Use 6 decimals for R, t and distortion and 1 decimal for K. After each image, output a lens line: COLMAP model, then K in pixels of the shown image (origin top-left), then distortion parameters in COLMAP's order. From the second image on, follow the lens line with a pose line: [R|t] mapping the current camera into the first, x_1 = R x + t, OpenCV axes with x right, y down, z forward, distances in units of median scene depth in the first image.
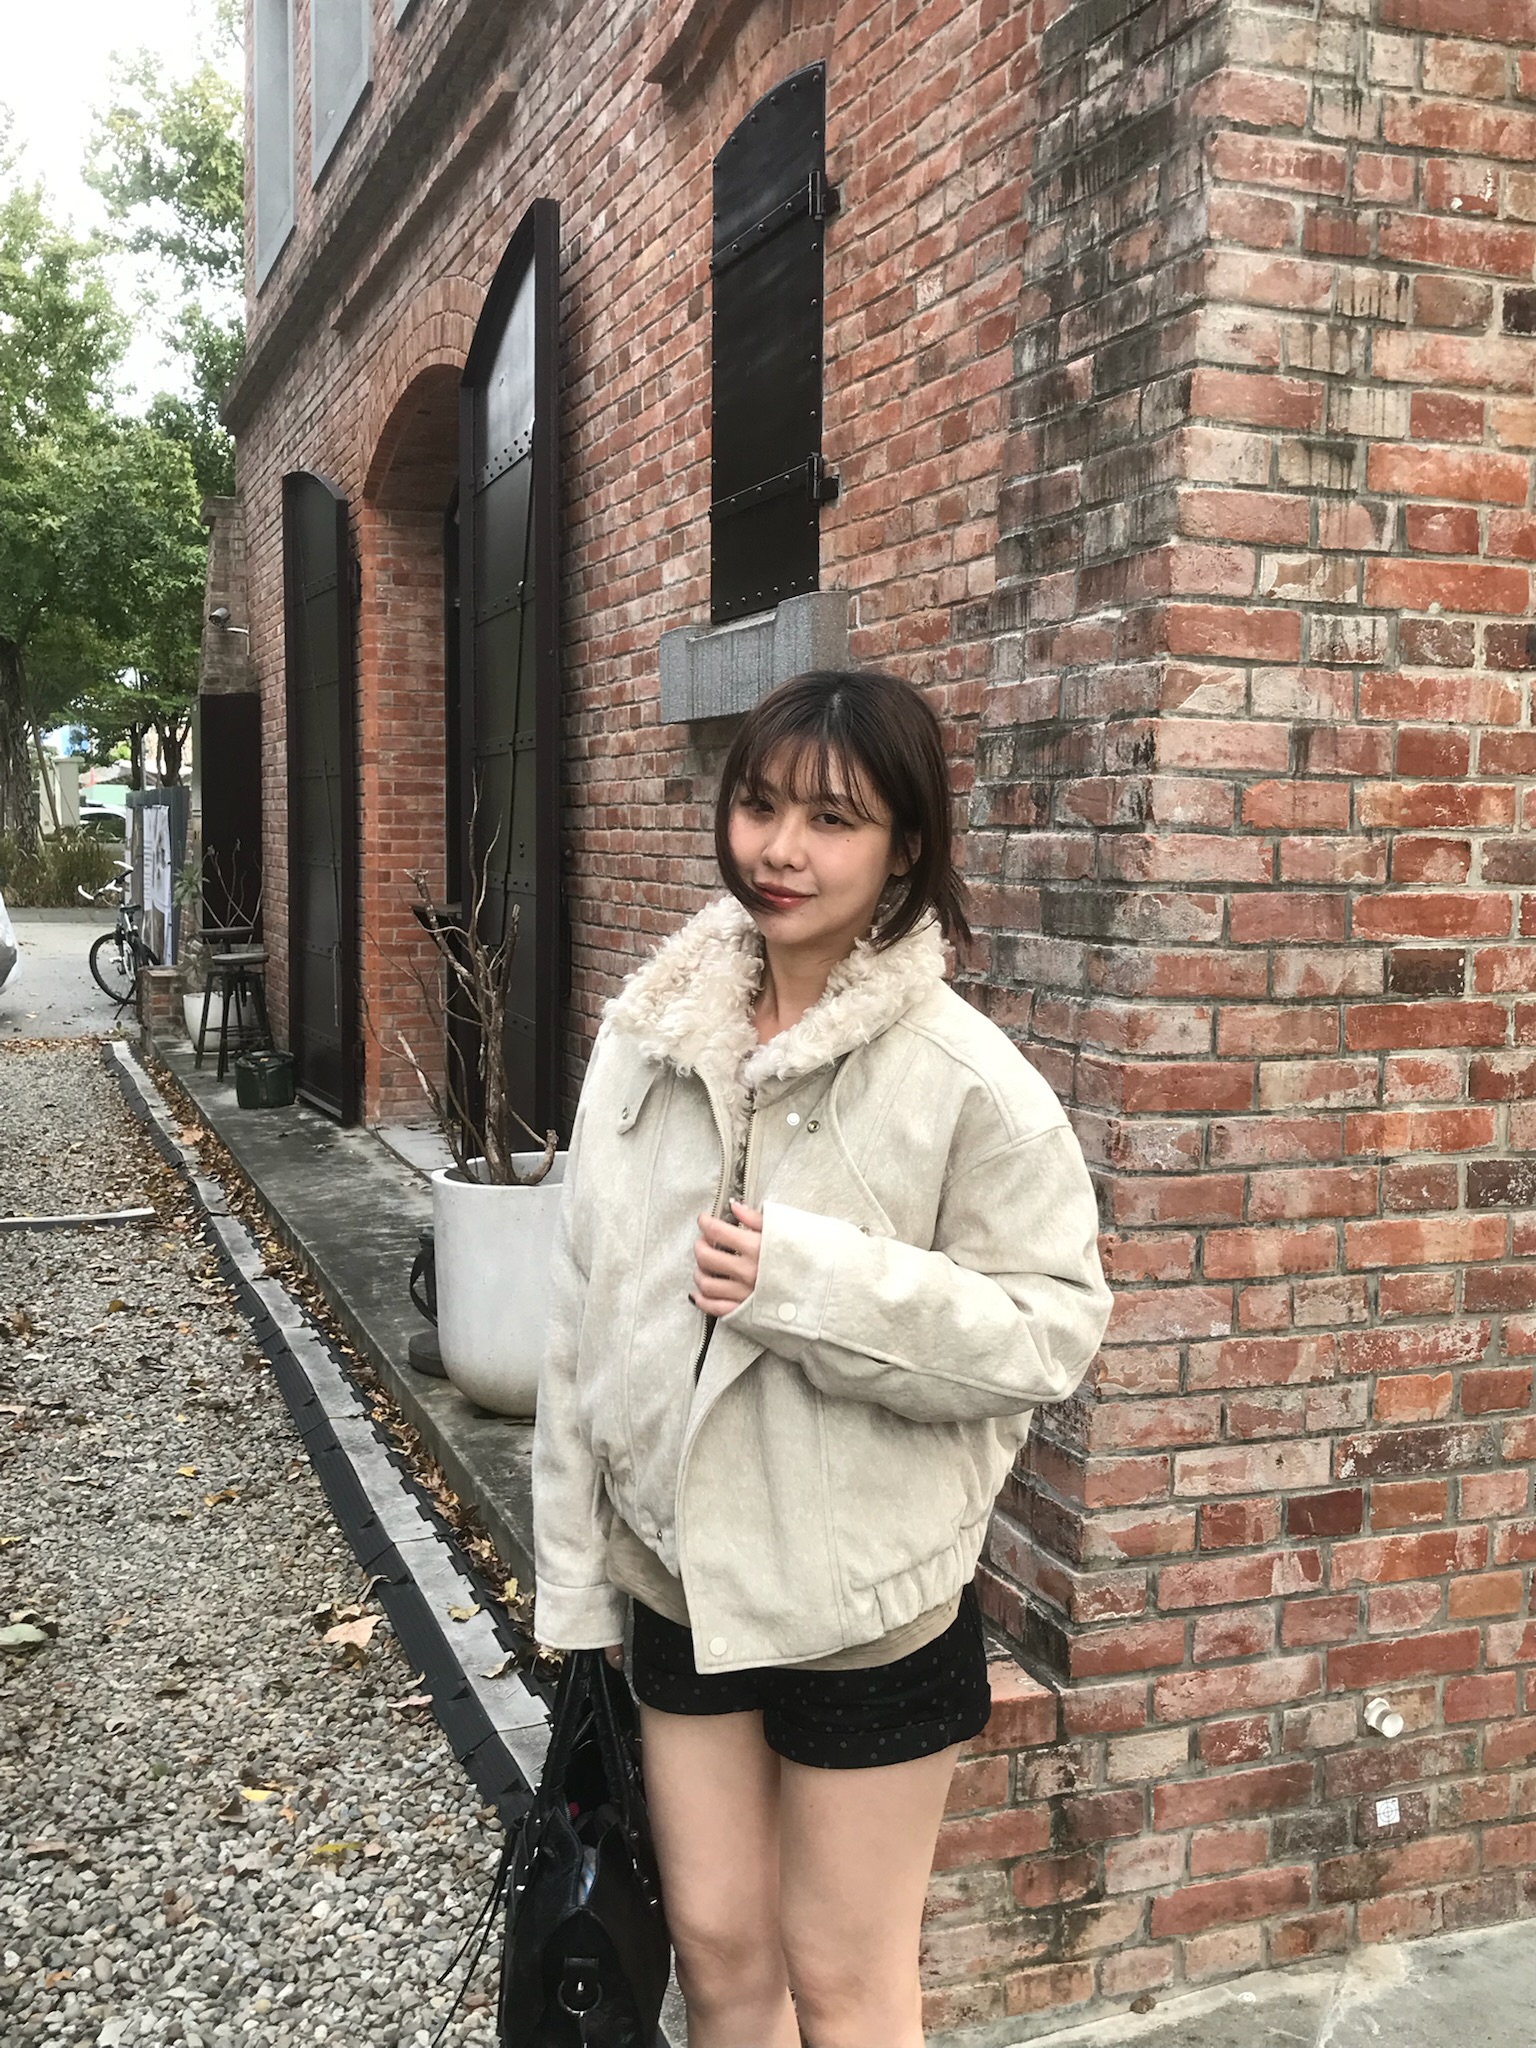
lens RADIAL K [[2120.6, 0, 776.2], [0, 2120.6, 1001.6], [0, 0, 1]] dist [0.066306, -0.163572]
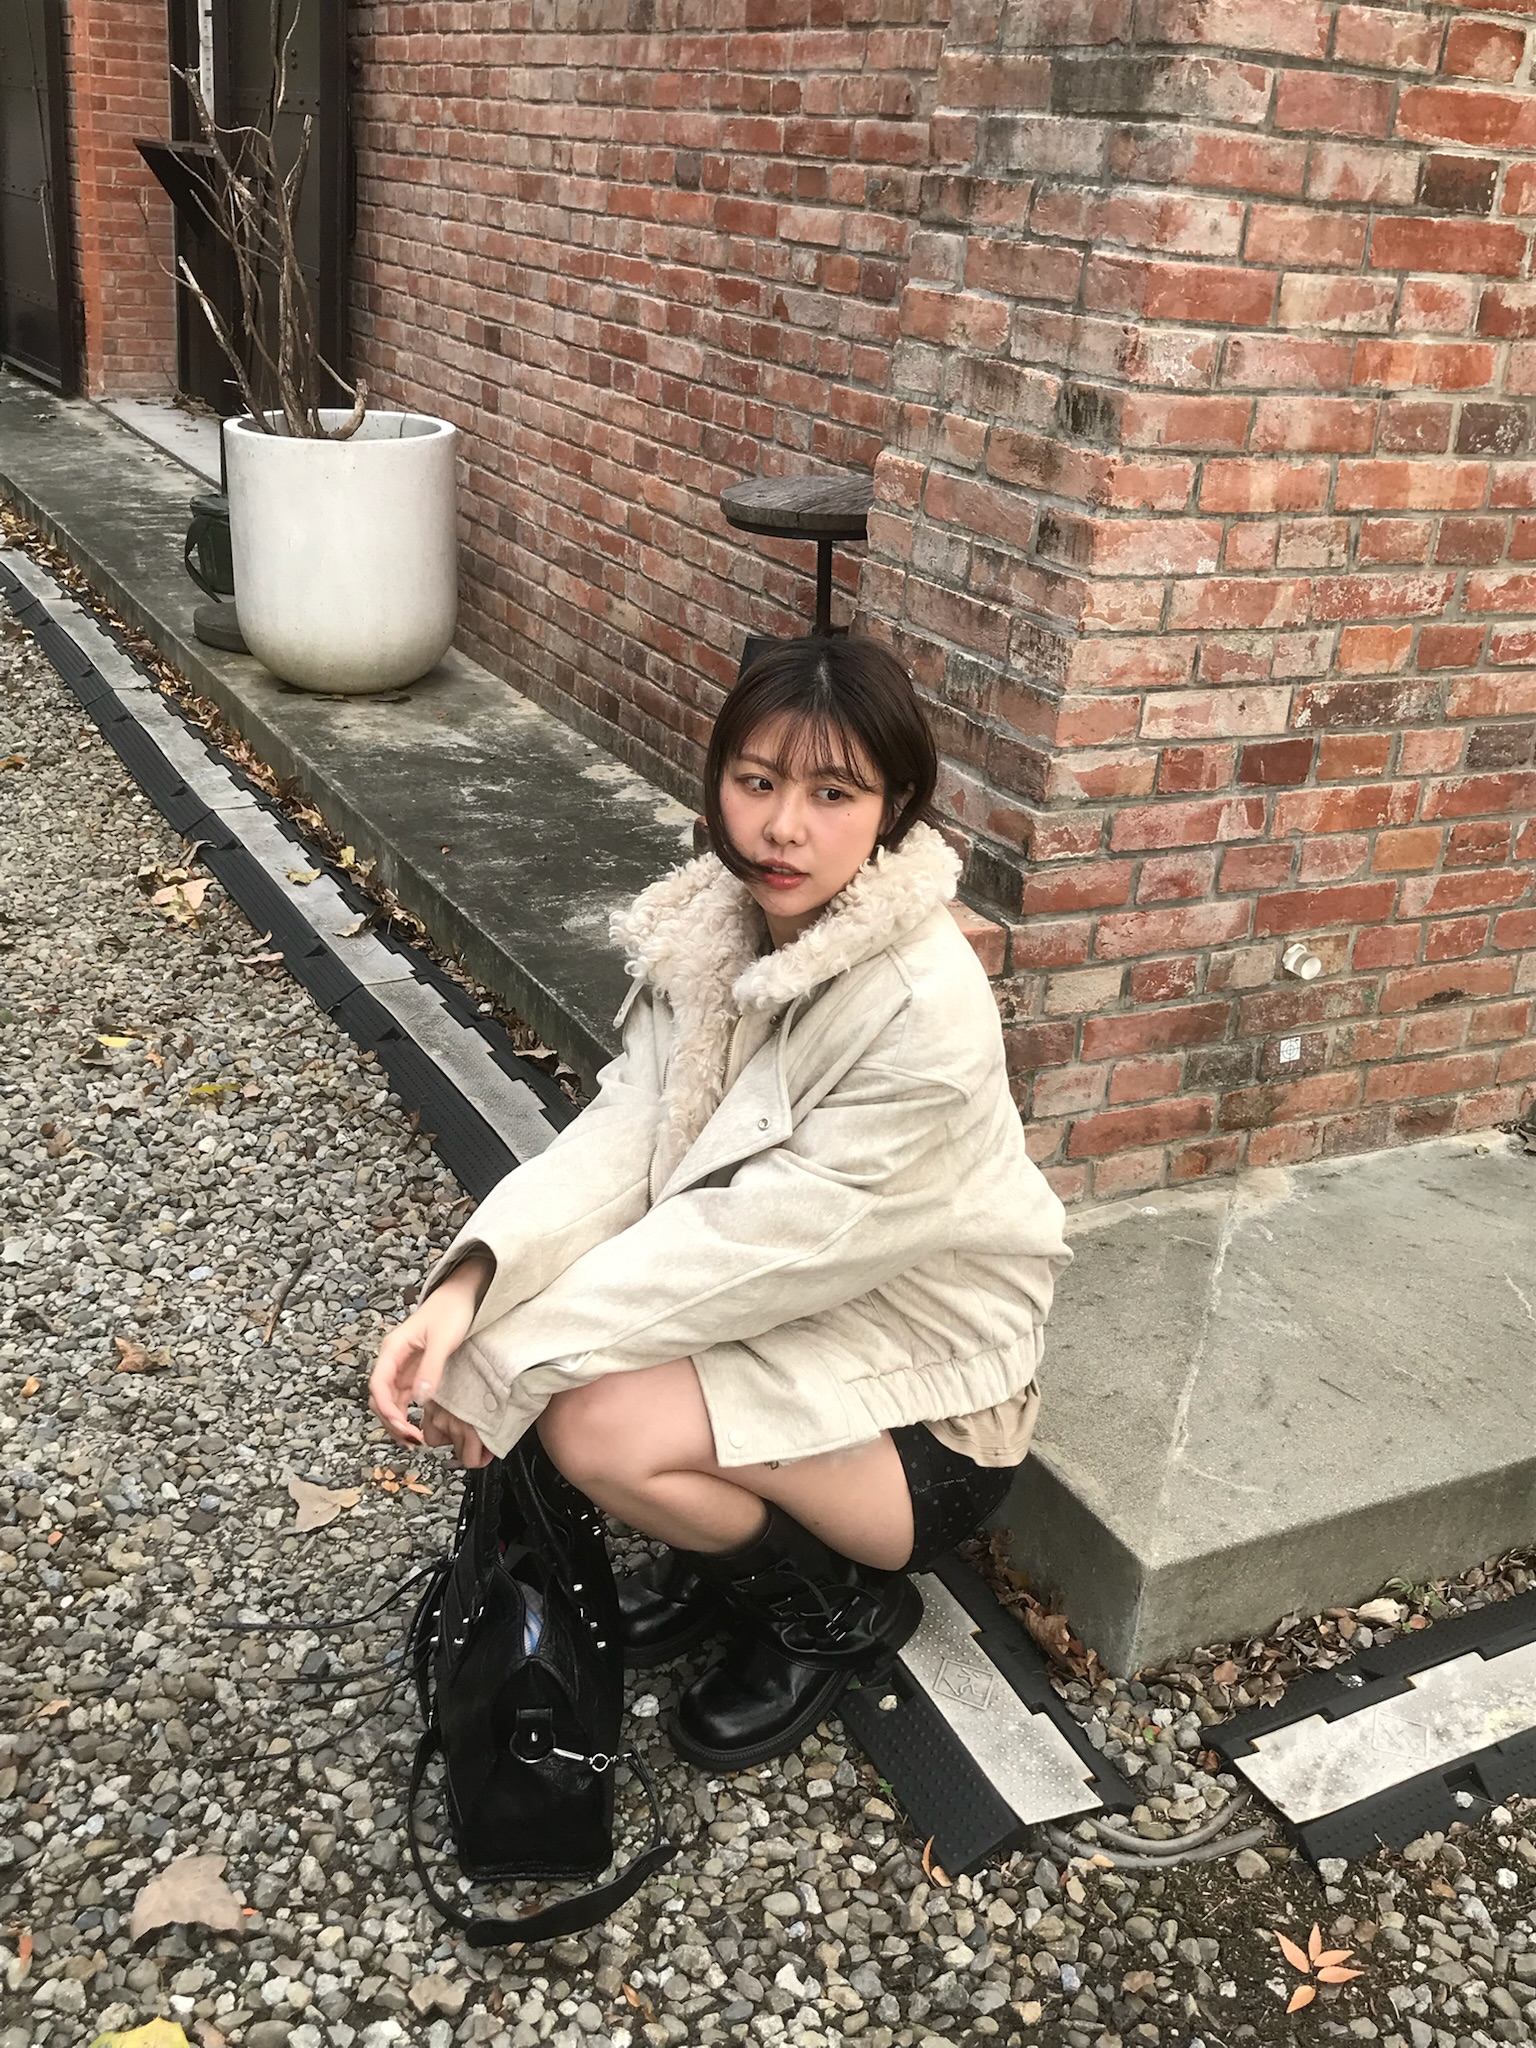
lens RADIAL K [[2120.6, 0, 776.2], [0, 2120.6, 1001.6], [0, 0, 1]] dist [0.066306, -0.163572]
pose [[0.989305, 0.012754, 0.145302, -0.114298], [-0.055856, 0.953361, 0.296621, 0.064860], [-0.134742, -0.301564, 0.943877, 0.062621]]
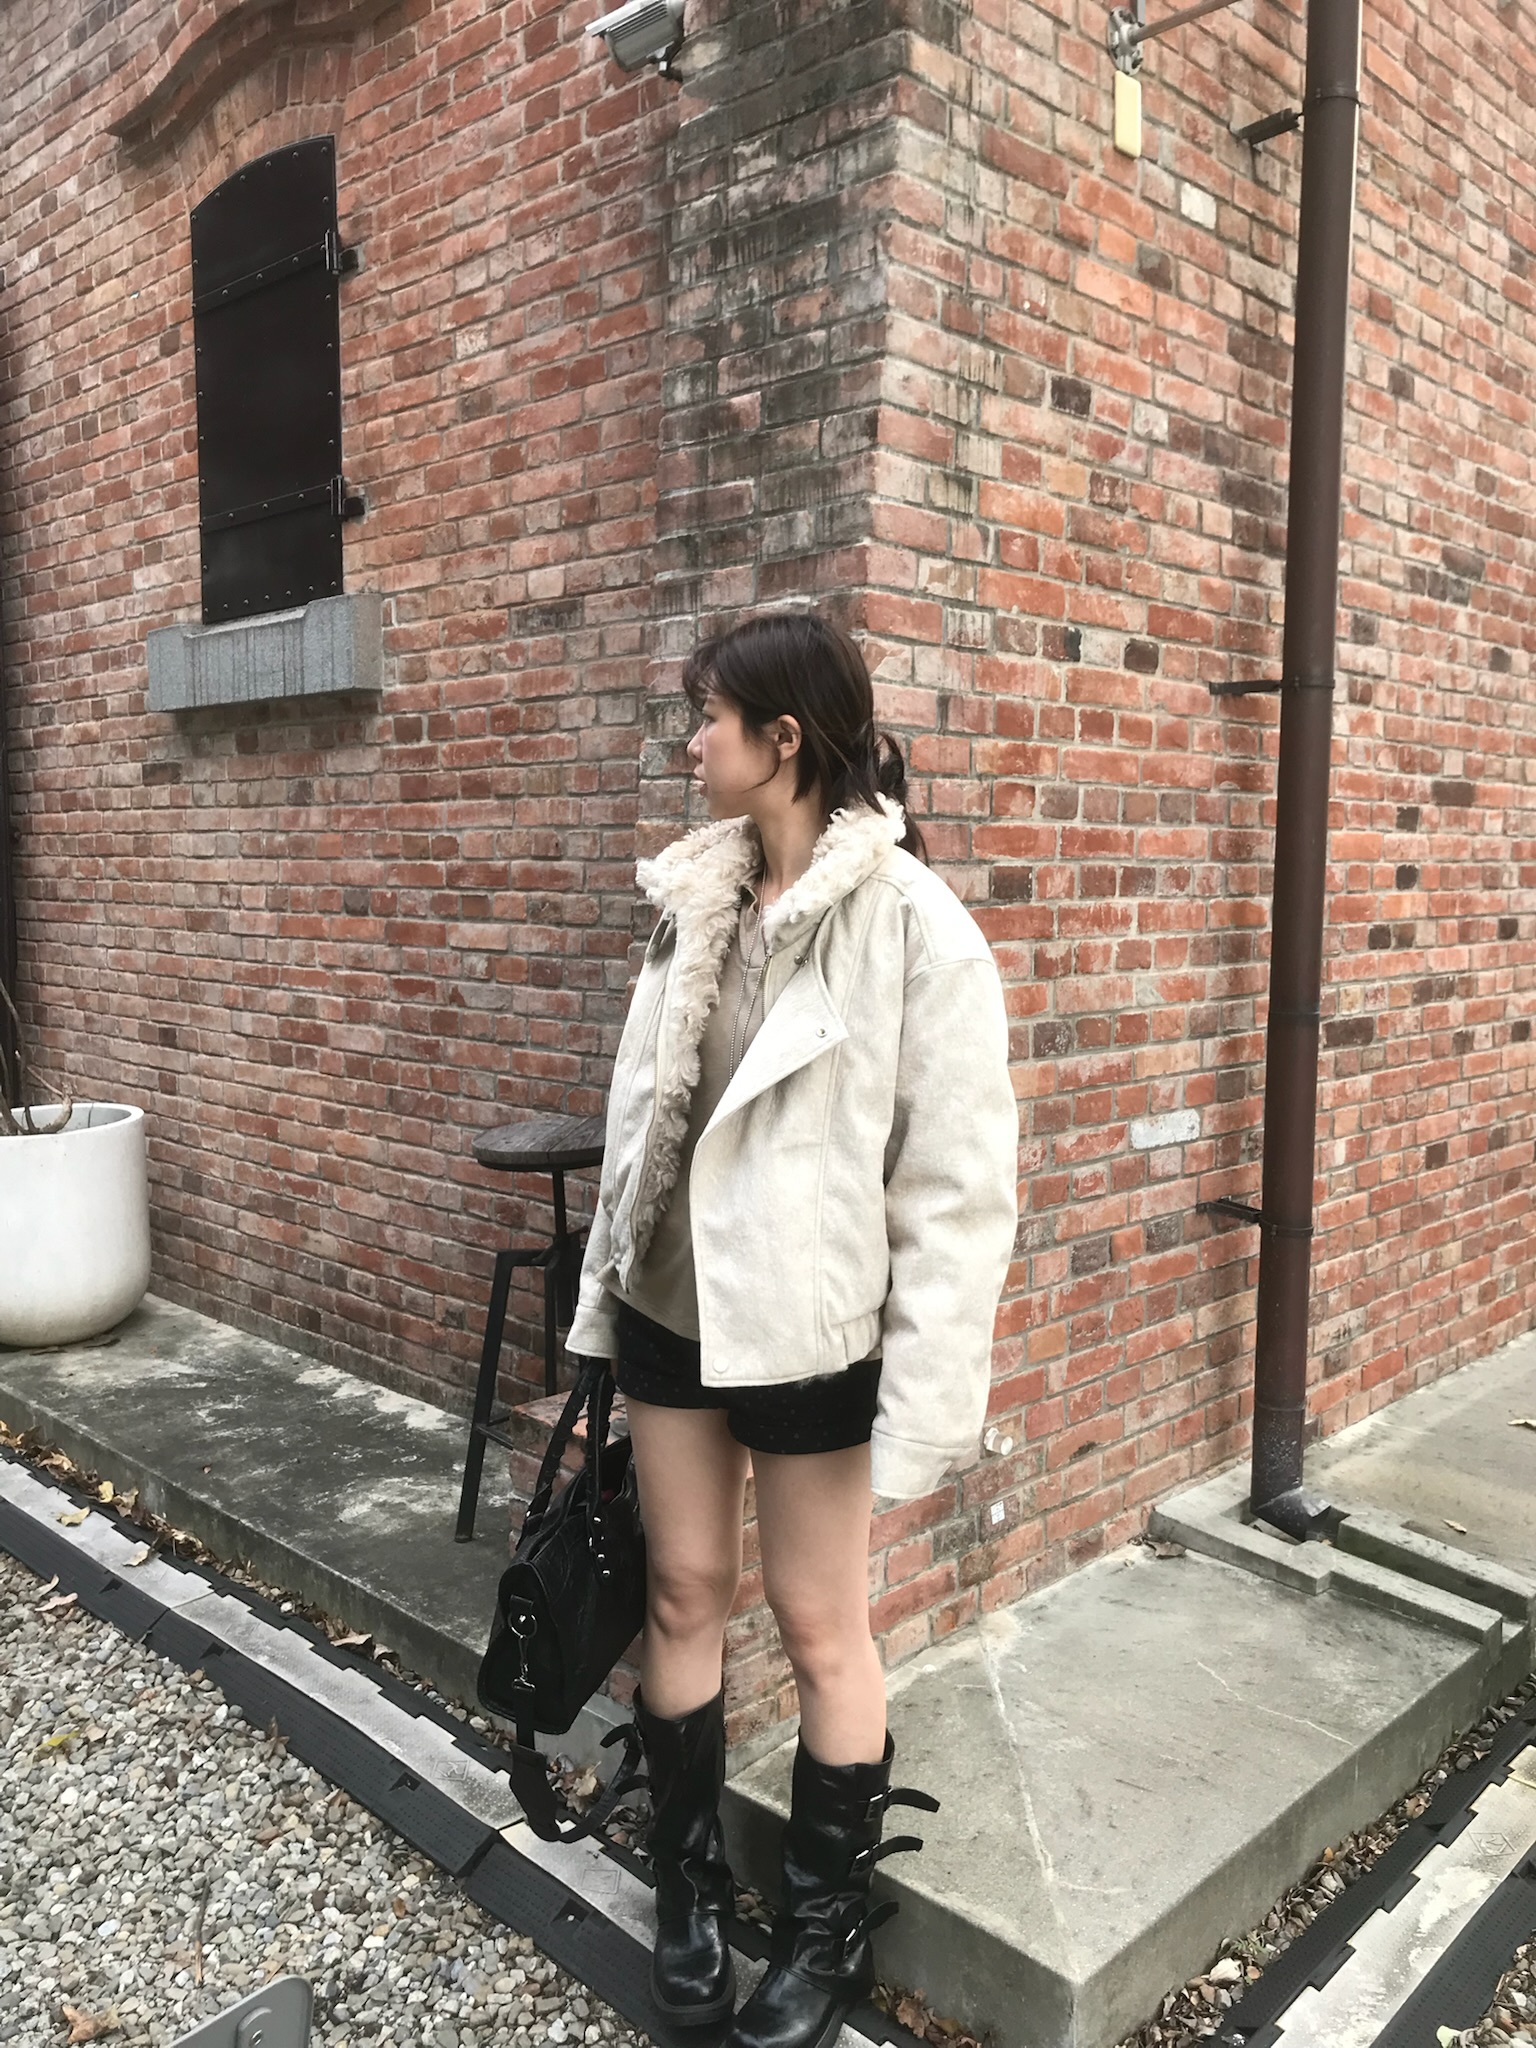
lens RADIAL K [[1678.5, 0, 775.9], [0, 1678.5, 1005.4], [0, 0, 1]] dist [0.040833, -0.062494]
pose [[0.900316, -0.044286, 0.432978, -0.287508], [0.039663, 0.999019, 0.019710, 0.036039], [-0.433426, -0.000572, 0.901189, 0.108737]]
